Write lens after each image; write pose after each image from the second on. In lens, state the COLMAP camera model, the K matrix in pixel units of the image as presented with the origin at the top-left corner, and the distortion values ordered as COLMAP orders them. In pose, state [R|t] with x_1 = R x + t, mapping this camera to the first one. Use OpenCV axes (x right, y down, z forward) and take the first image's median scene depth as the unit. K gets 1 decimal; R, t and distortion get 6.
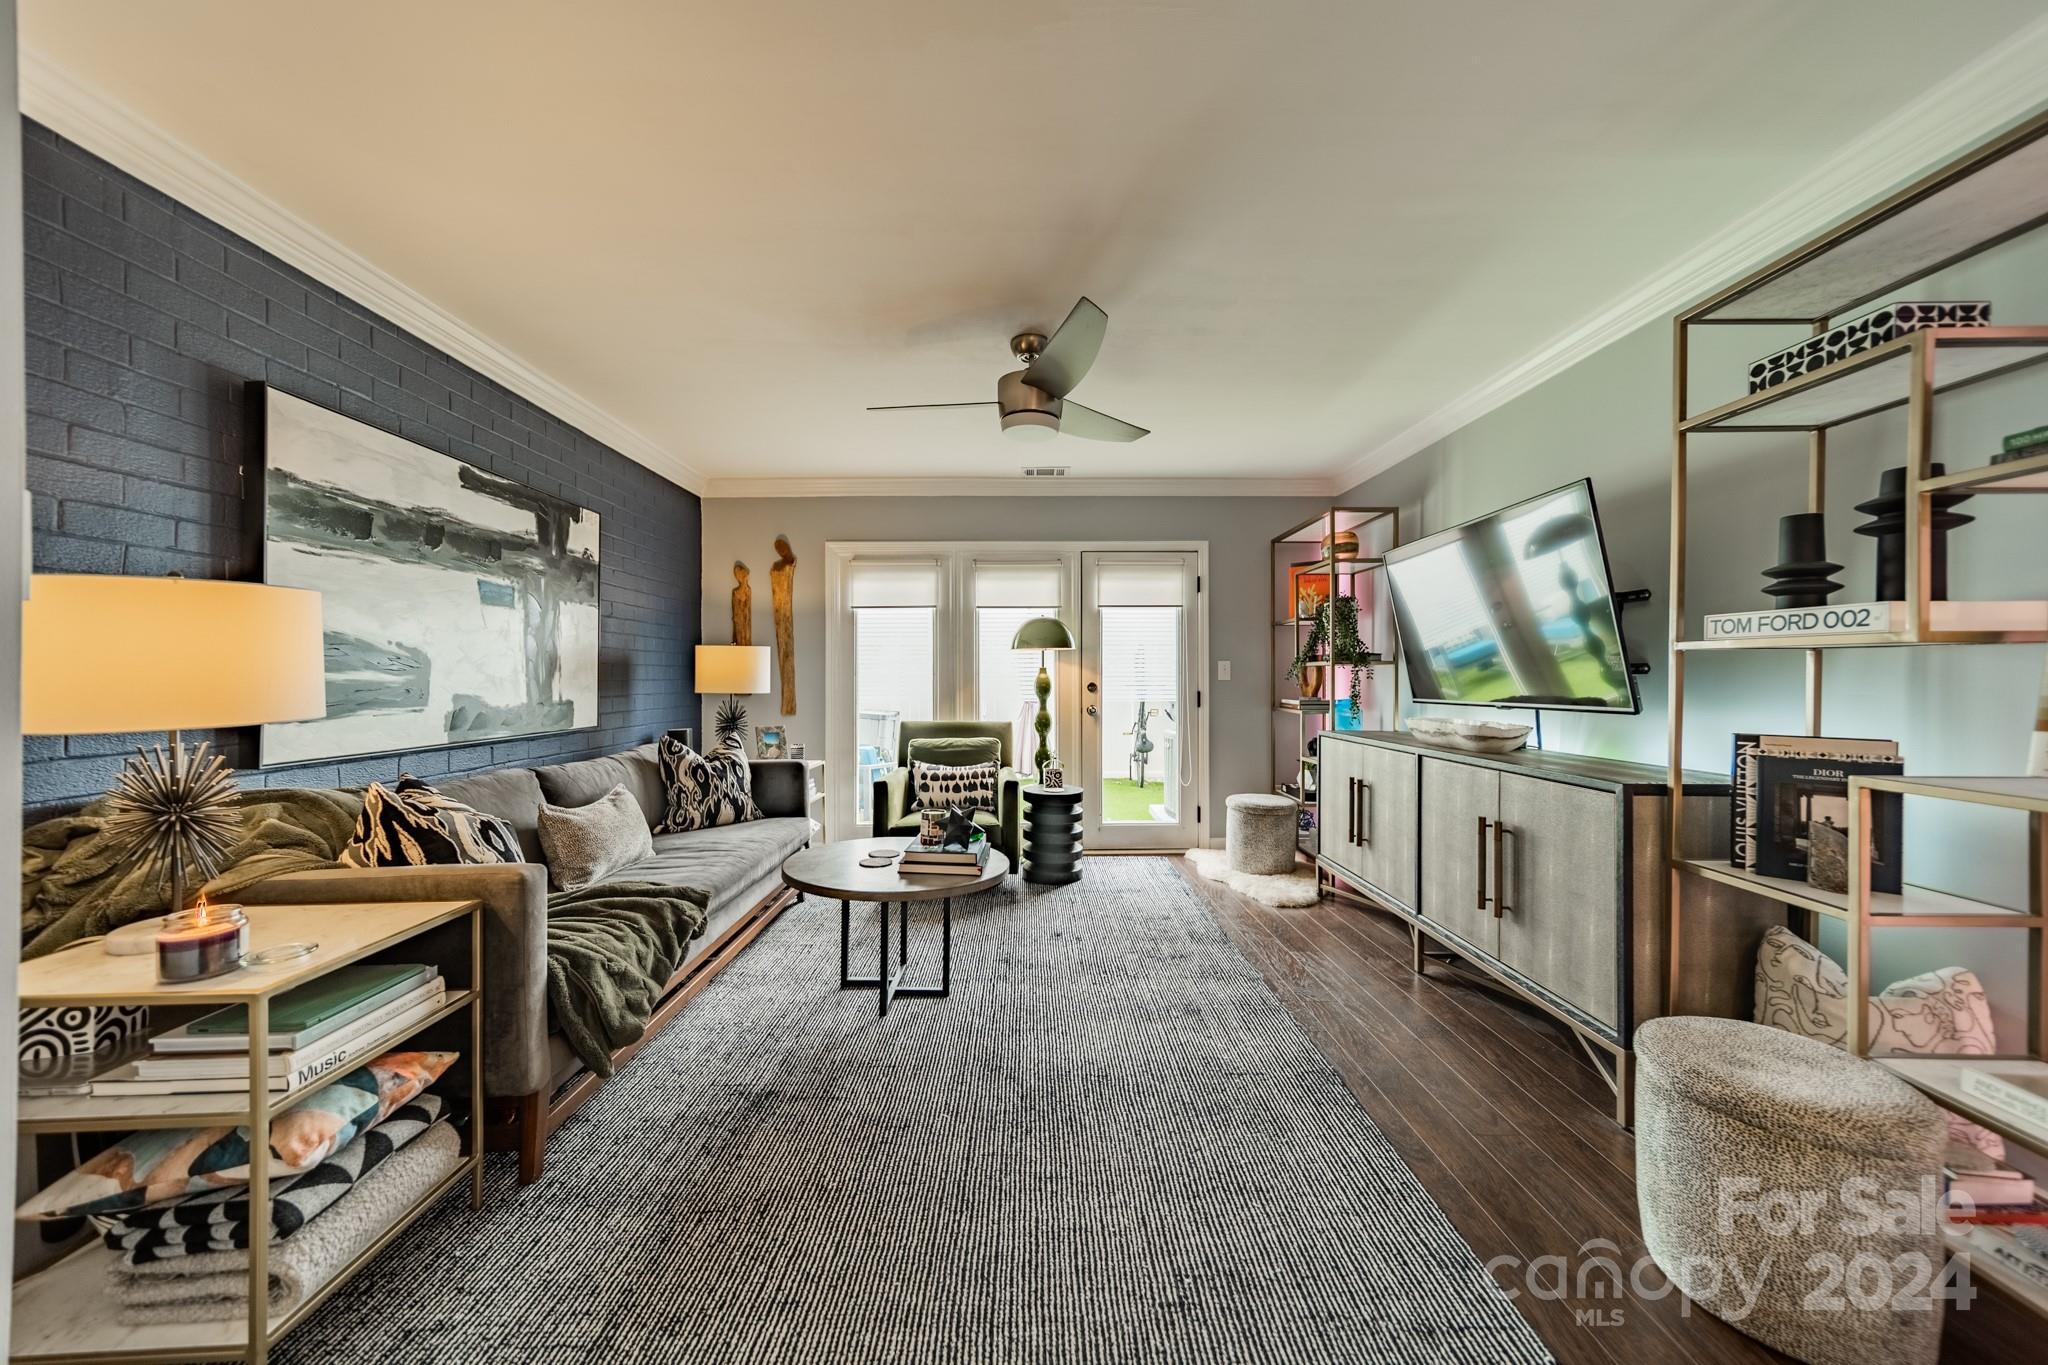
lens RADIAL K [[725.5, 0, 1029.5], [0, 725.5, 676.6], [0, 0, 1]] dist [0.010291, -0.000622]
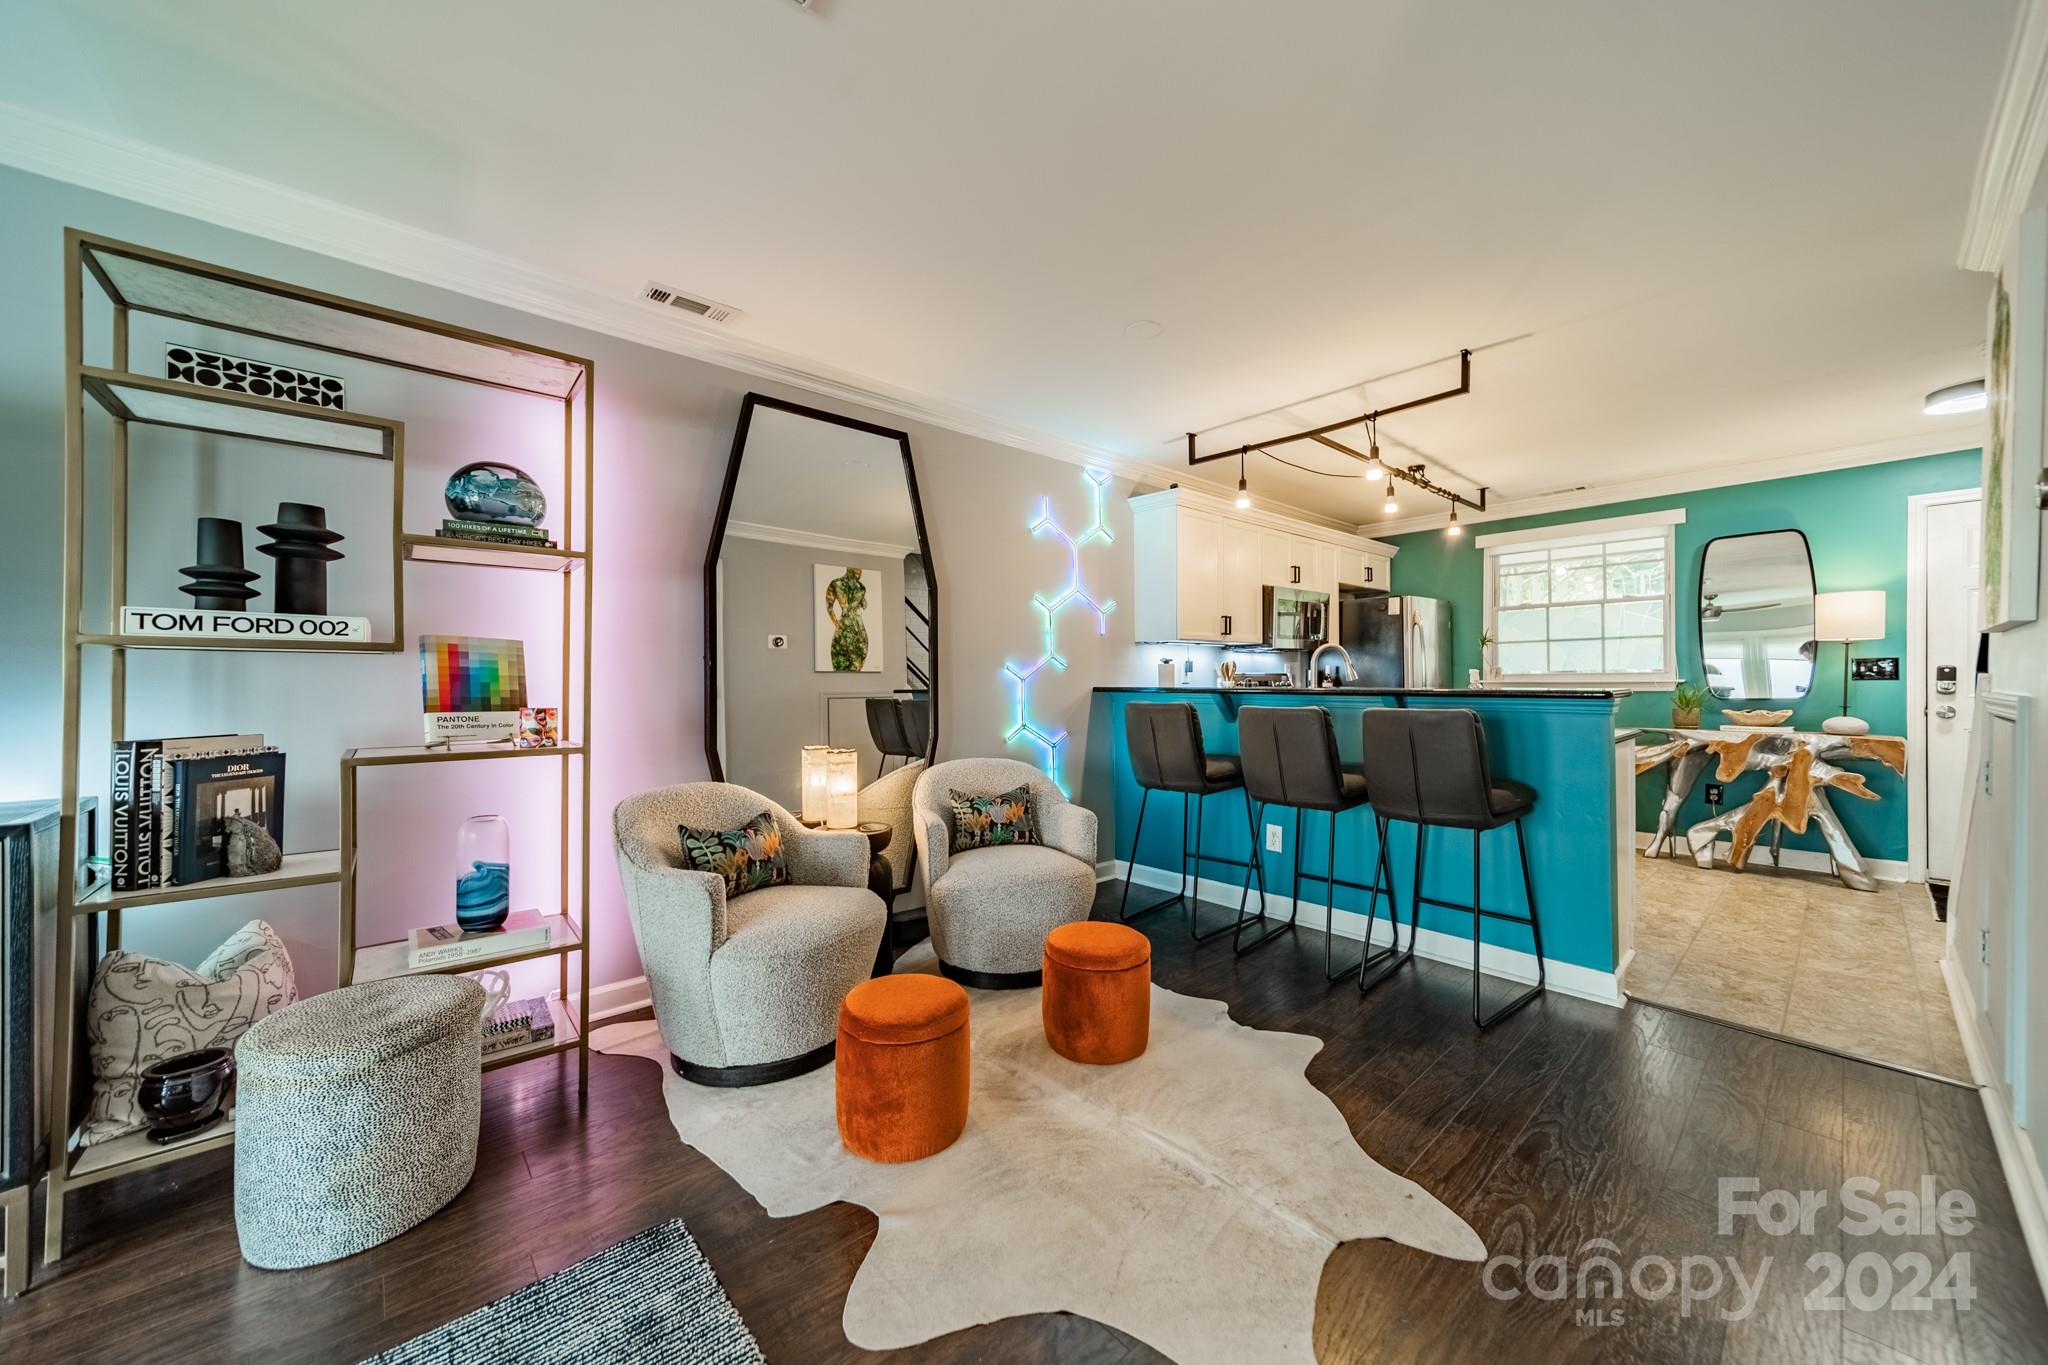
lens RADIAL K [[725.5, 0, 1035.2], [0, 725.5, 677.7], [0, 0, 1]] dist [0.010291, -0.000622]
pose [[-0.657711, 0.004602, 0.753256, -0.290337], [0.004766, 0.999987, -0.001948, 0.005142], [-0.753255, 0.002309, -0.657724, 0.504947]]
